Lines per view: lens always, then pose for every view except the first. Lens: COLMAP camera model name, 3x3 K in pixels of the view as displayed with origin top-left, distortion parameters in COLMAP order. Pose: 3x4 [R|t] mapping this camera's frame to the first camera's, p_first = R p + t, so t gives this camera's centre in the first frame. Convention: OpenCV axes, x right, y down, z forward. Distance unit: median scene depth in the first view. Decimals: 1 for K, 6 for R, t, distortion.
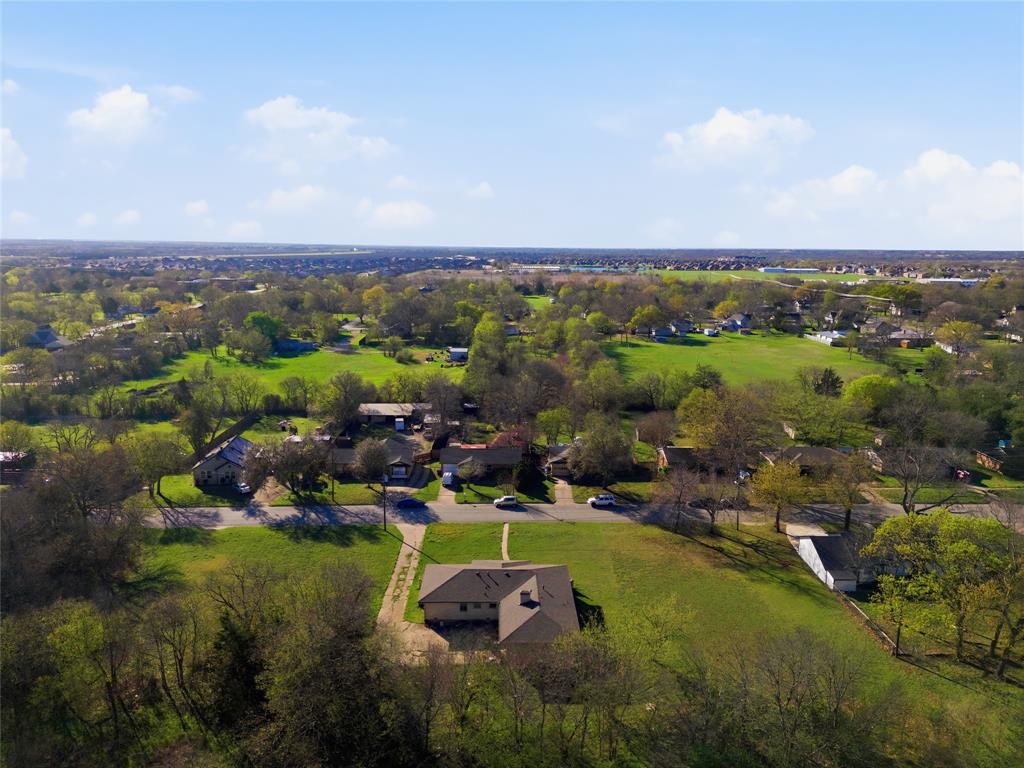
lens RADIAL K [[747.4, 0, 511.3], [0, 747.4, 364.3], [0, 0, 1]] dist [0.121186, -0.145619]
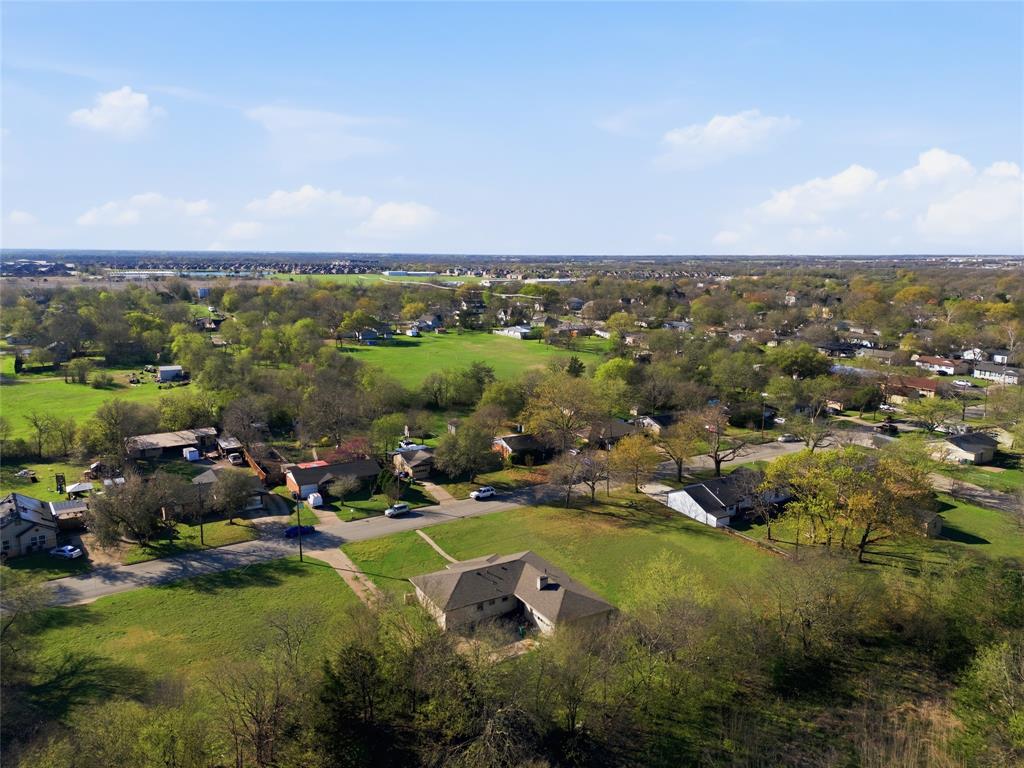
lens RADIAL K [[747.4, 0, 511.3], [0, 747.4, 364.3], [0, 0, 1]] dist [0.121186, -0.145619]
pose [[0.869034, -0.077303, 0.488677, -0.325950], [0.079651, 0.996694, 0.016018, -0.012414], [-0.488300, 0.025003, 0.872318, 0.051454]]
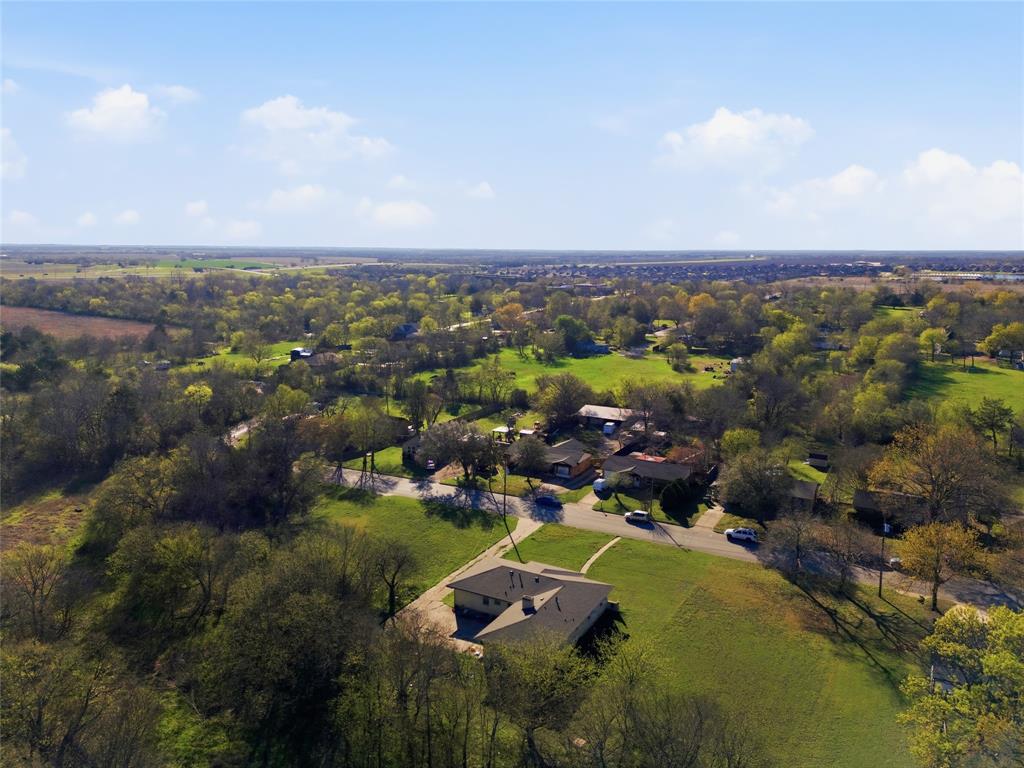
lens RADIAL K [[747.4, 0, 511.3], [0, 747.4, 364.3], [0, 0, 1]] dist [0.121186, -0.145619]
pose [[0.868941, 0.068162, -0.490200, 0.292354], [-0.072762, 0.997302, 0.009694, -0.007605], [0.489538, 0.027244, 0.871556, 0.073468]]
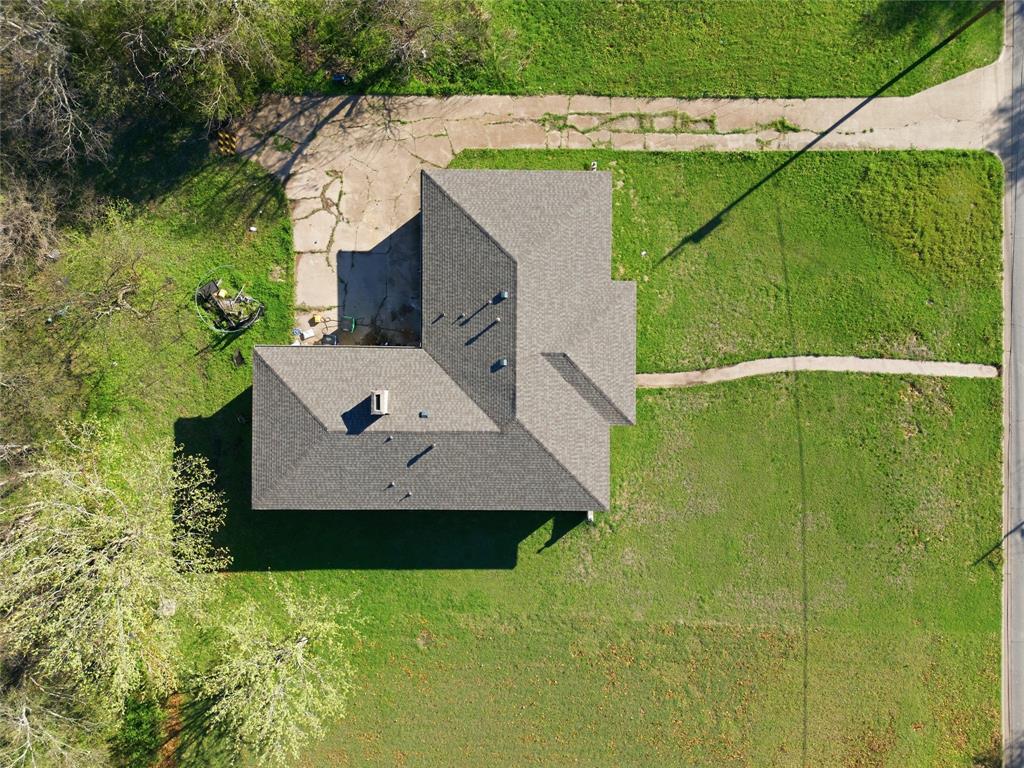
lens RADIAL K [[747.4, 0, 511.3], [0, 747.4, 364.3], [0, 0, 1]] dist [0.121186, -0.145619]
pose [[-0.019923, 0.999721, -0.012682, -0.000258], [-0.159705, 0.009340, 0.987121, -0.095082], [0.986964, 0.021692, 0.159474, 0.632536]]
